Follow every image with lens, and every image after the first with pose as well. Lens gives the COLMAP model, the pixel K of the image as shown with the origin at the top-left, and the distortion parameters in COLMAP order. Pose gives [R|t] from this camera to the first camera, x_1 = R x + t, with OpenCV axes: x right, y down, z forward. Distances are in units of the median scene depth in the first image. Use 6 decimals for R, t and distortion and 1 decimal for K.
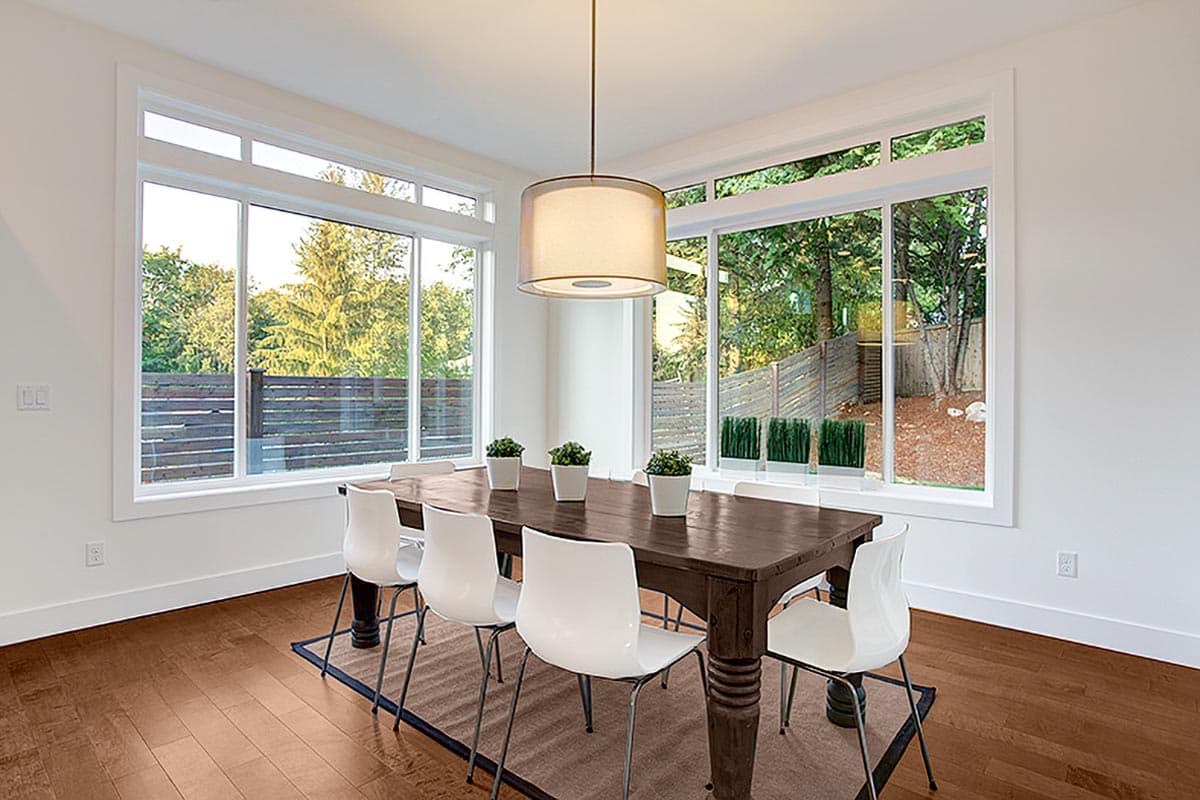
lens RADIAL K [[656.8, 0, 589.0], [0, 656.8, 393.1], [0, 0, 1]] dist [-0.031421, 0.001920]
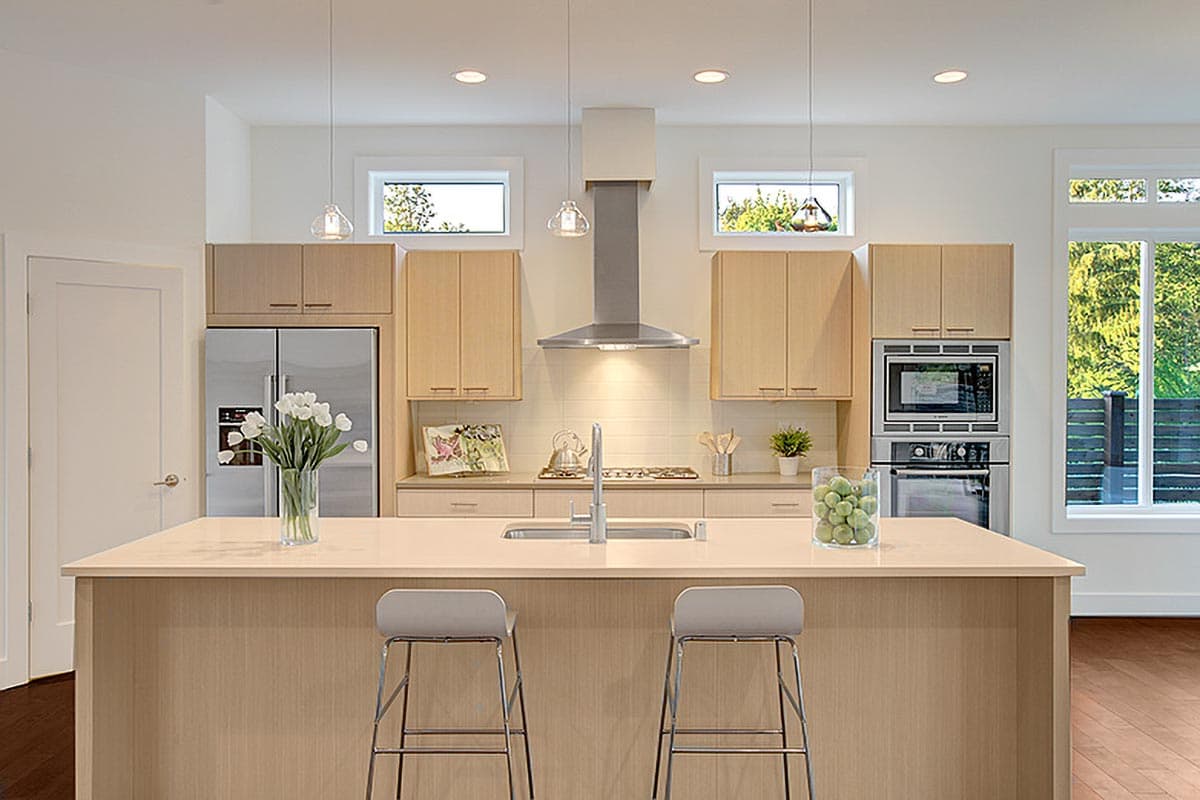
lens RADIAL K [[931.4, 0, 603.4], [0, 931.4, 398.4], [0, 0, 1]] dist [-0.005179, 0.001654]
pose [[0.674267, 0.003868, -0.738478, -0.005677], [0.001331, 0.999978, 0.006452, -0.015894], [0.738486, -0.005333, 0.674247, -0.195014]]
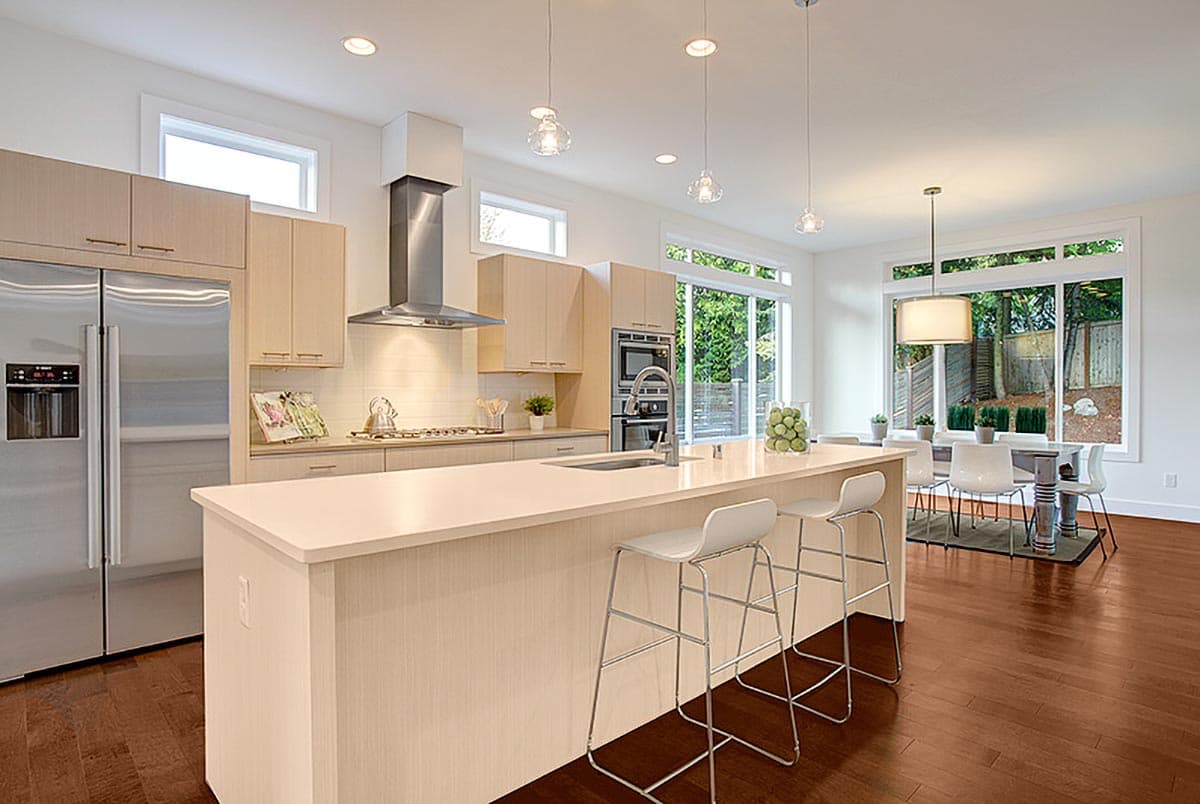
lens RADIAL K [[656.8, 0, 608.1], [0, 656.8, 398.9], [0, 0, 1]] dist [-0.031421, 0.001920]
pose [[0.997291, -0.007826, -0.073144, -0.182521], [0.008276, 0.999949, 0.005856, 0.000615], [0.073095, -0.006446, 0.997304, -0.237711]]
